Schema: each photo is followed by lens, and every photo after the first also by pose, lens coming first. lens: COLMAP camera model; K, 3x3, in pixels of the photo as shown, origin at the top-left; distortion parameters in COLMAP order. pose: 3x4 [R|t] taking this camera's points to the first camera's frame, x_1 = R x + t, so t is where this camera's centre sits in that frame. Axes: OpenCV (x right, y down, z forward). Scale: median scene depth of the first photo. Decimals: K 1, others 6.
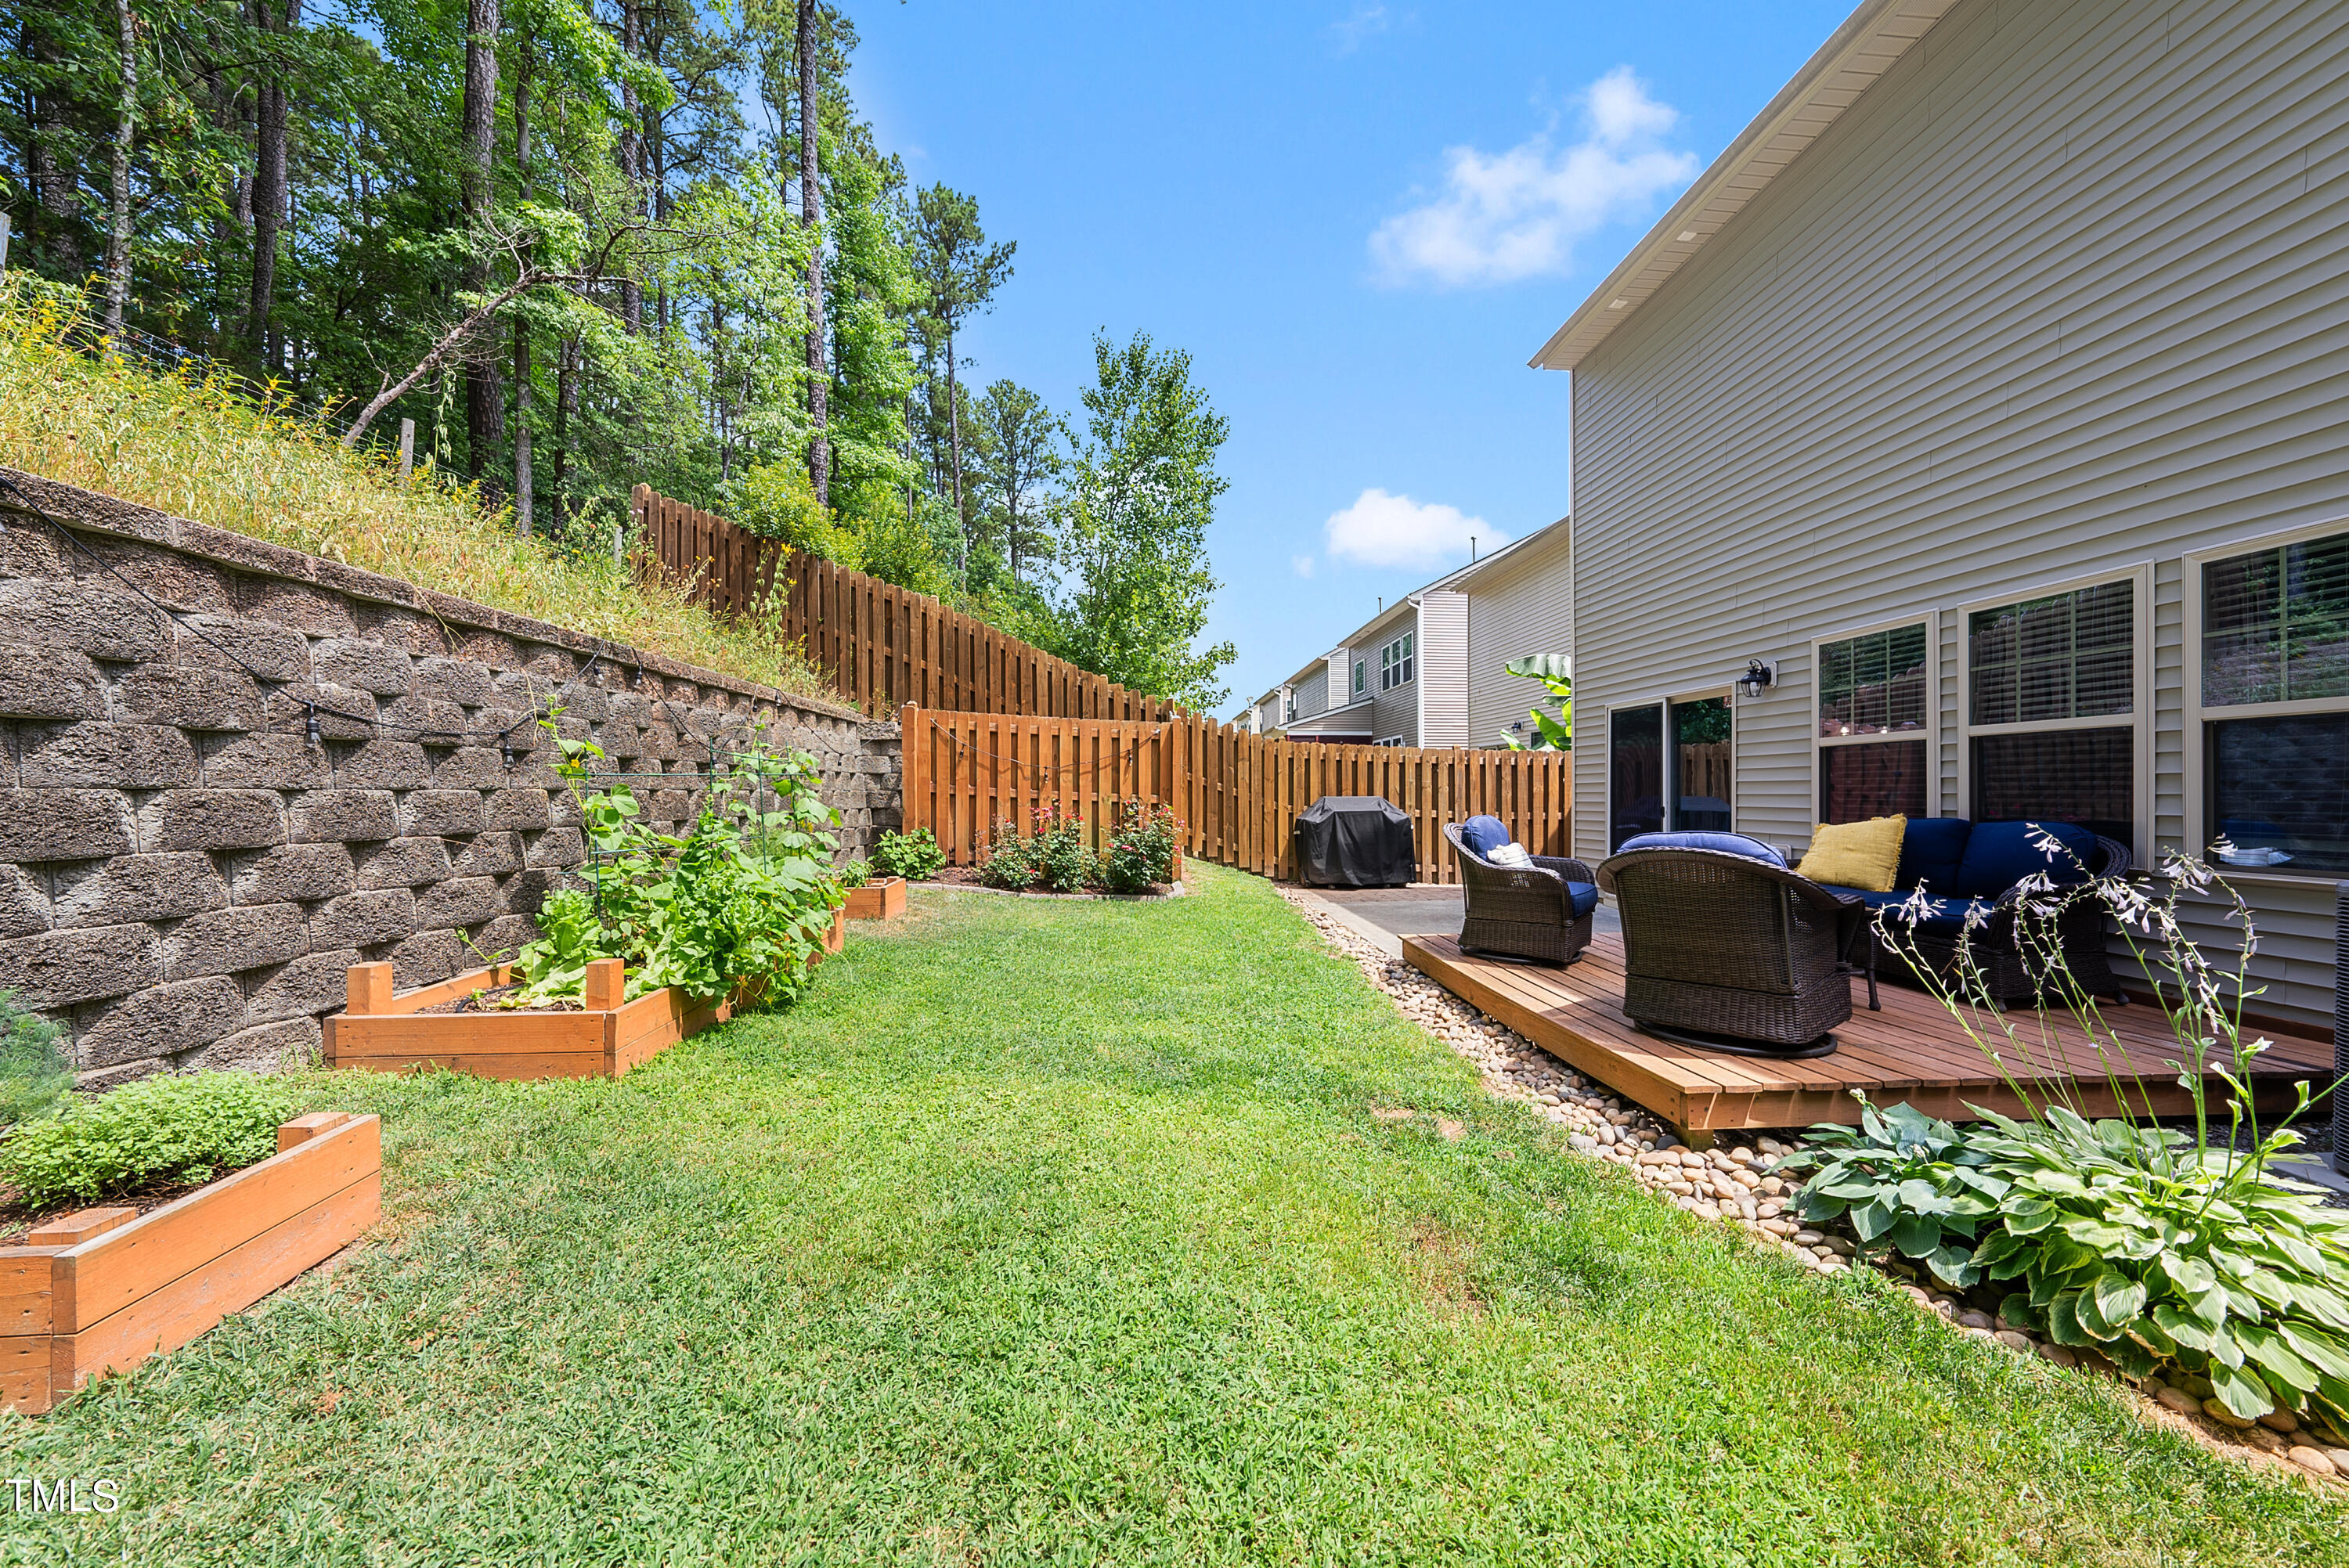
lens RADIAL K [[808.4, 0, 1174.5], [0, 808.4, 784.0], [0, 0, 1]] dist [-0.001137, 0.000076]
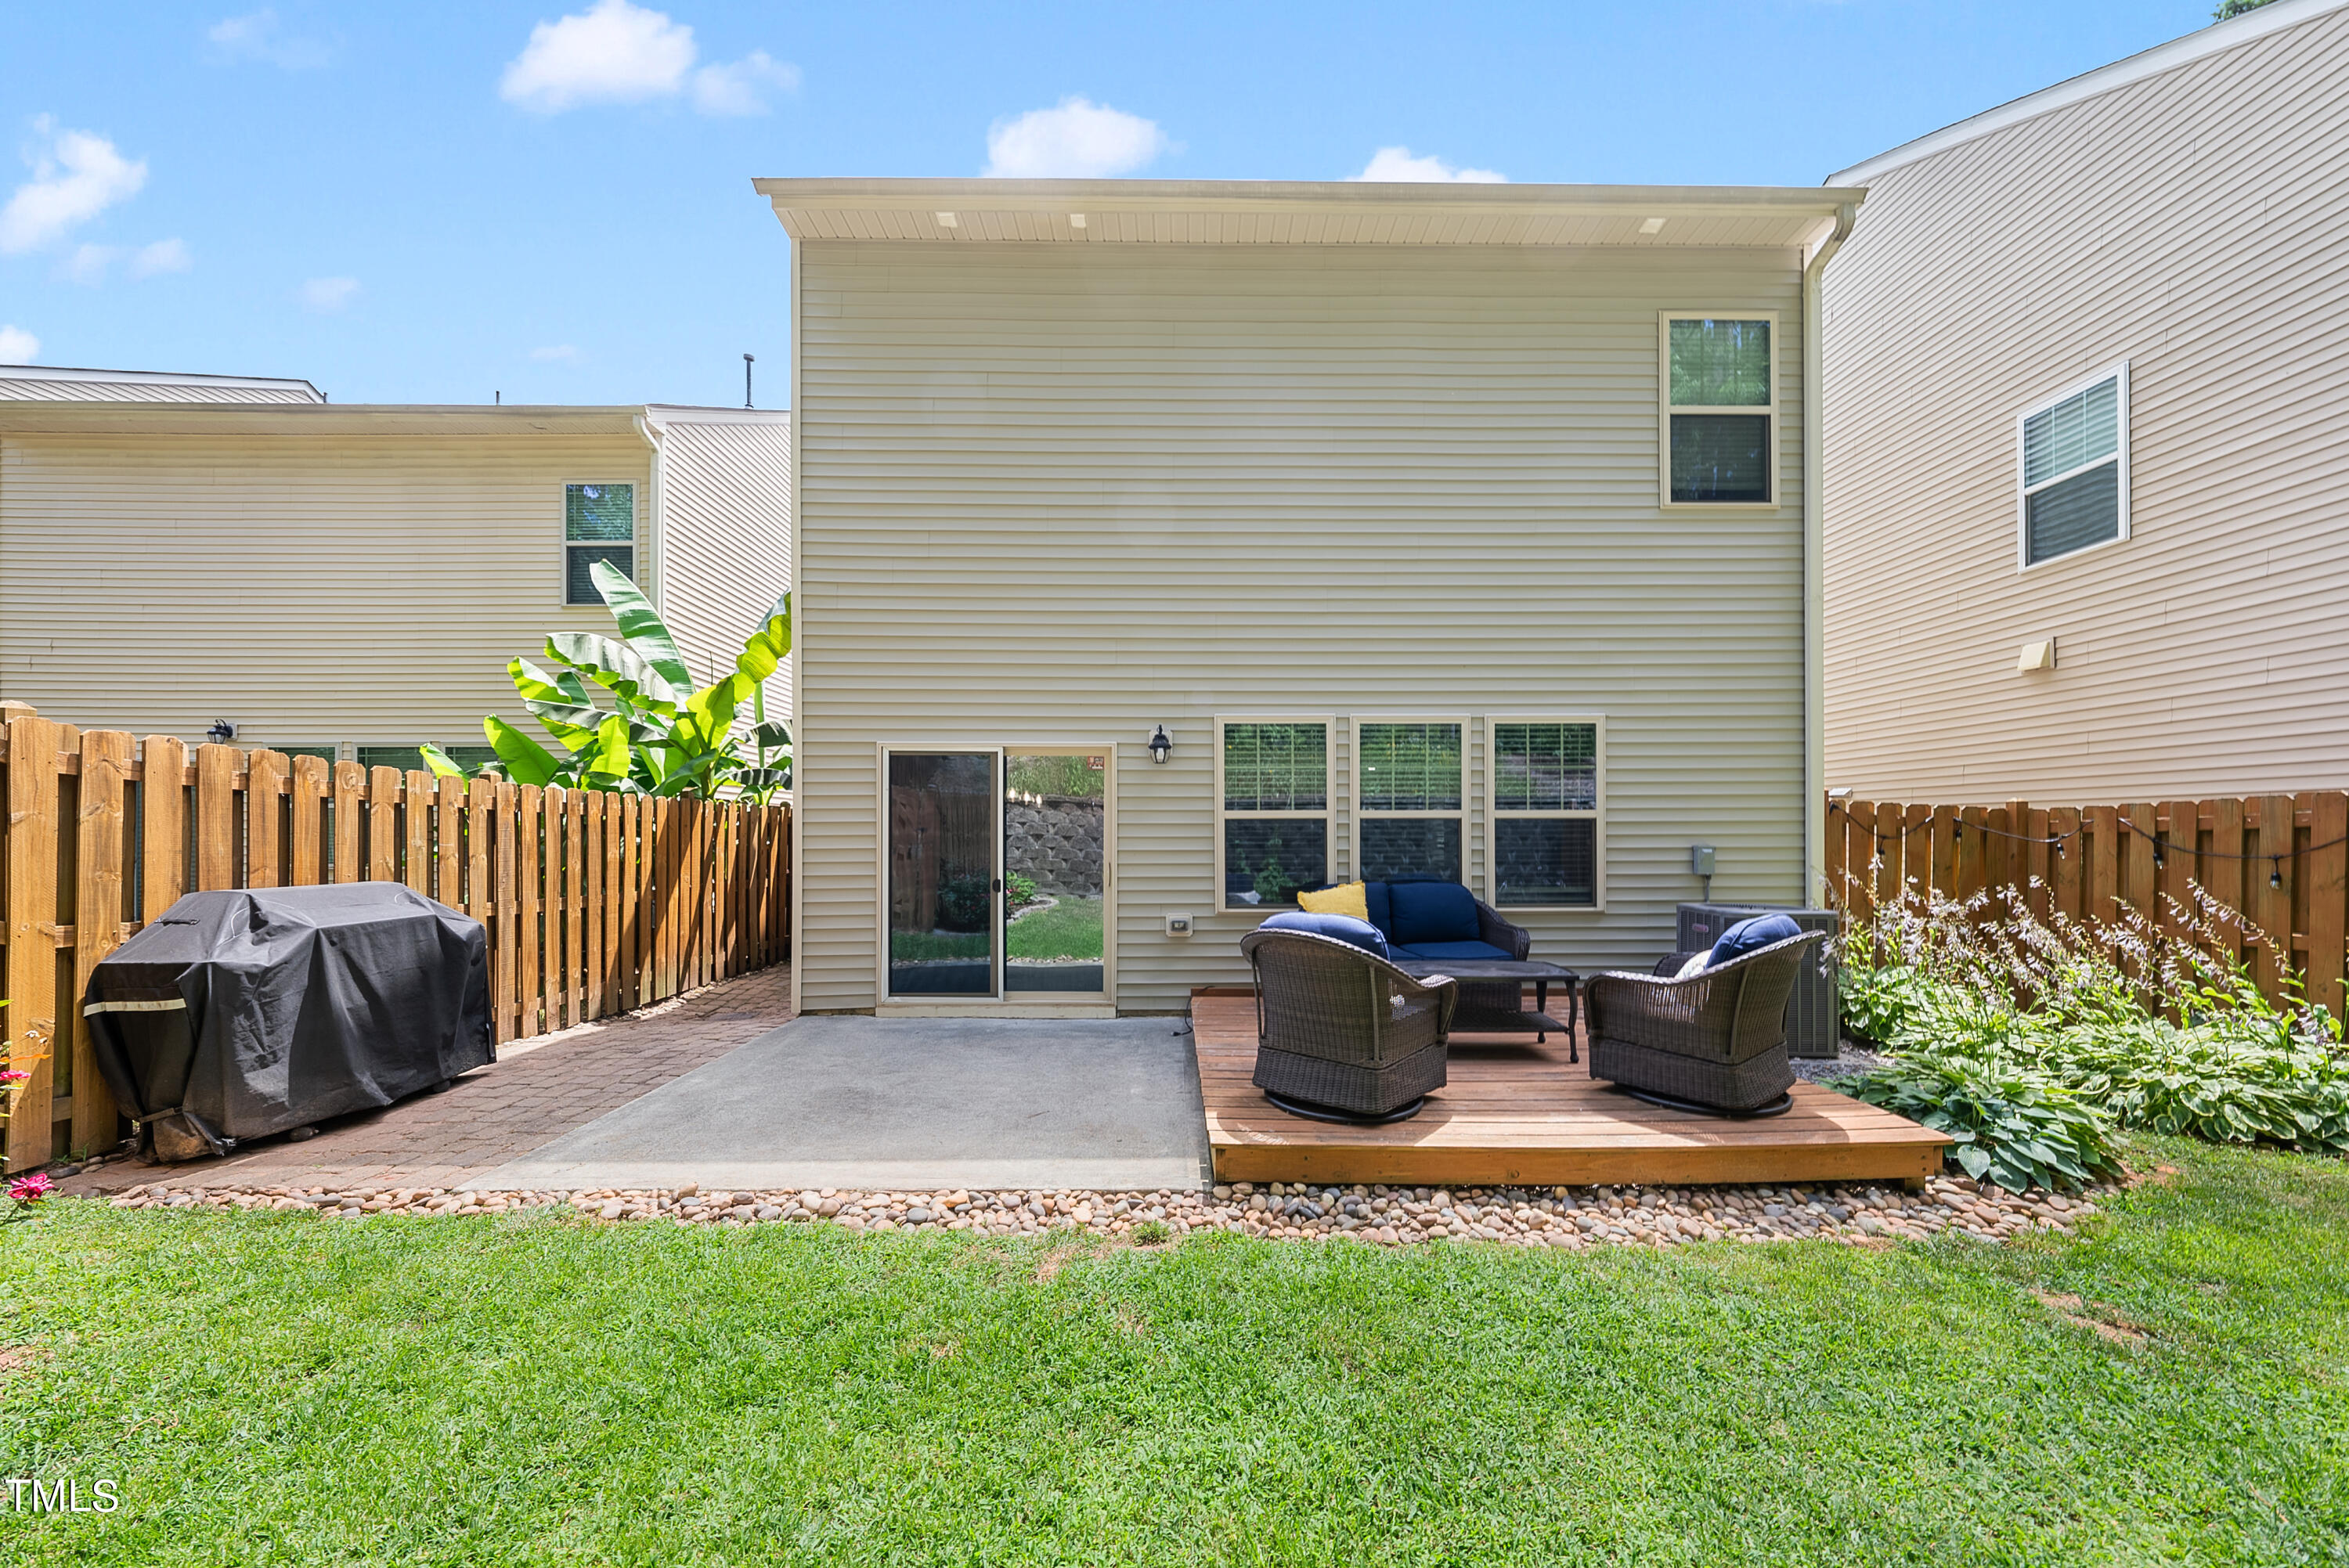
lens RADIAL K [[829.4, 0, 1179.9], [0, 829.4, 829.6], [0, 0, 1]] dist [-0.001620, -0.000112]
pose [[0.043958, 0.008646, 0.998996, -0.247264], [-0.009855, 0.999918, -0.008221, -0.018812], [-0.998985, -0.009483, 0.044039, 0.843106]]
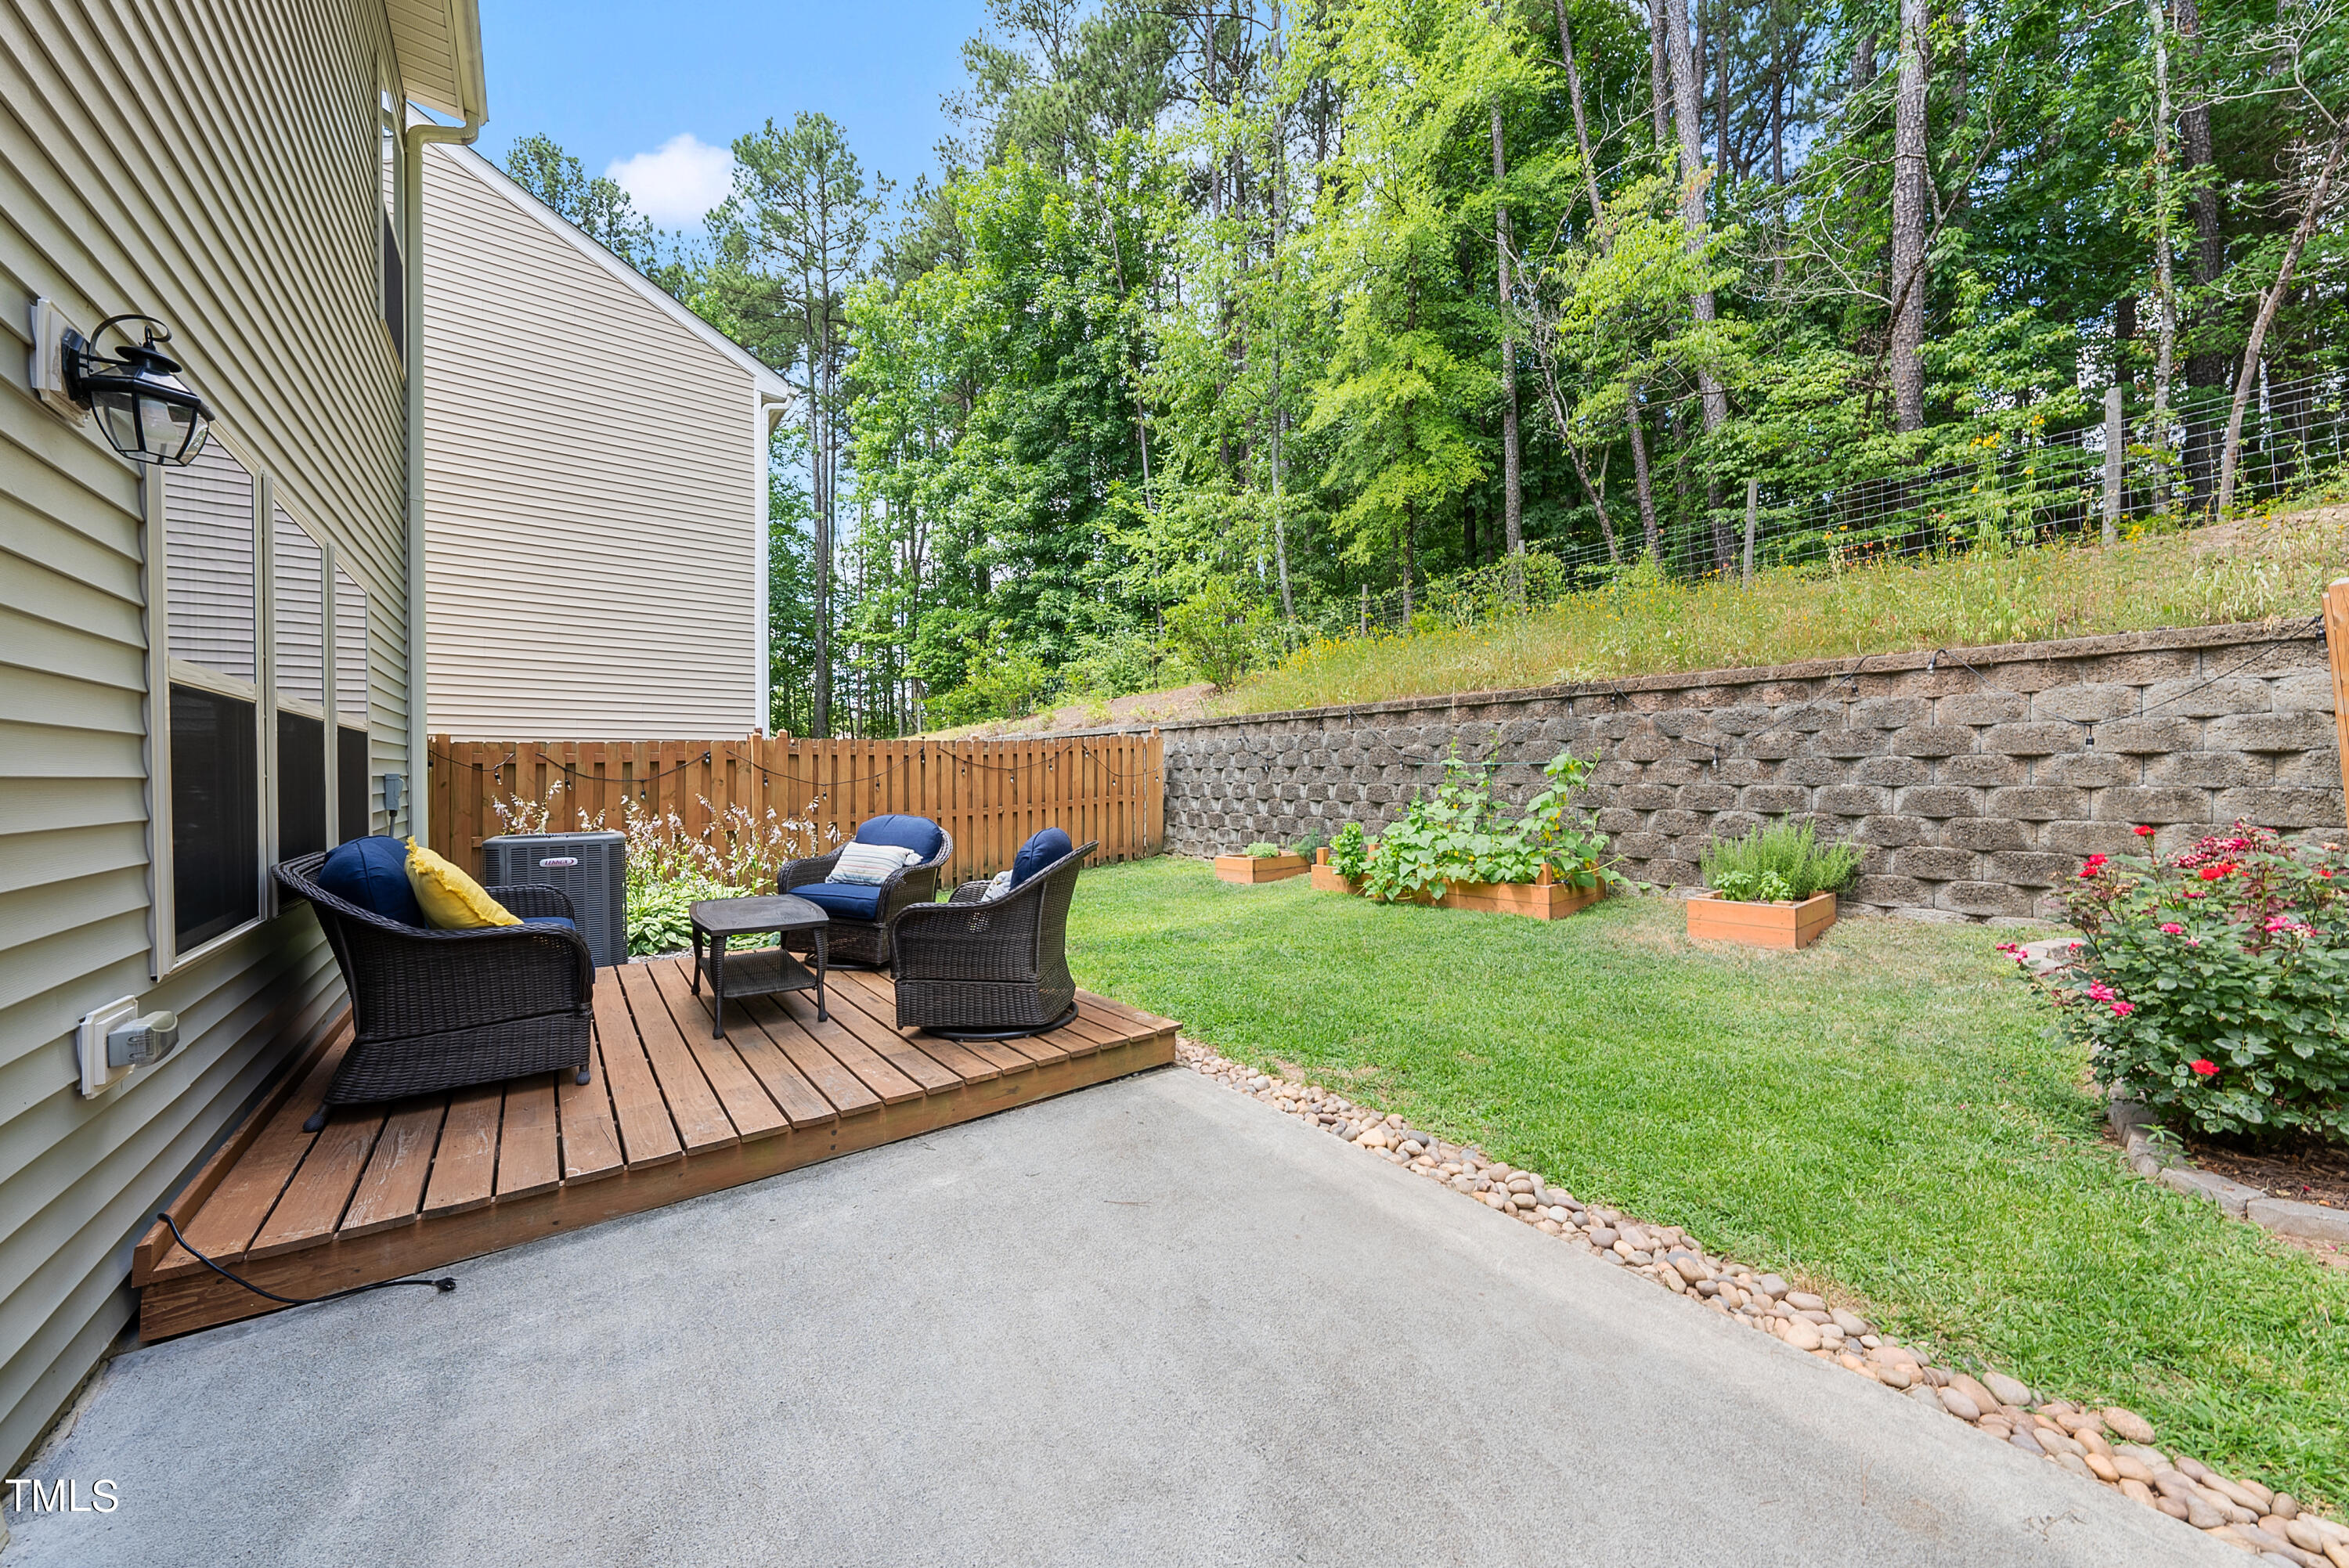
lens RADIAL K [[799.5, 0, 1183.0], [0, 799.5, 783.4], [0, 0, 1]] dist [-0.001022, -0.000046]
pose [[-0.819751, 0.006604, -0.572682, 0.524508], [0.007908, 0.999969, 0.000212, 0.000417], [0.572665, -0.004355, -0.819778, 1.268916]]
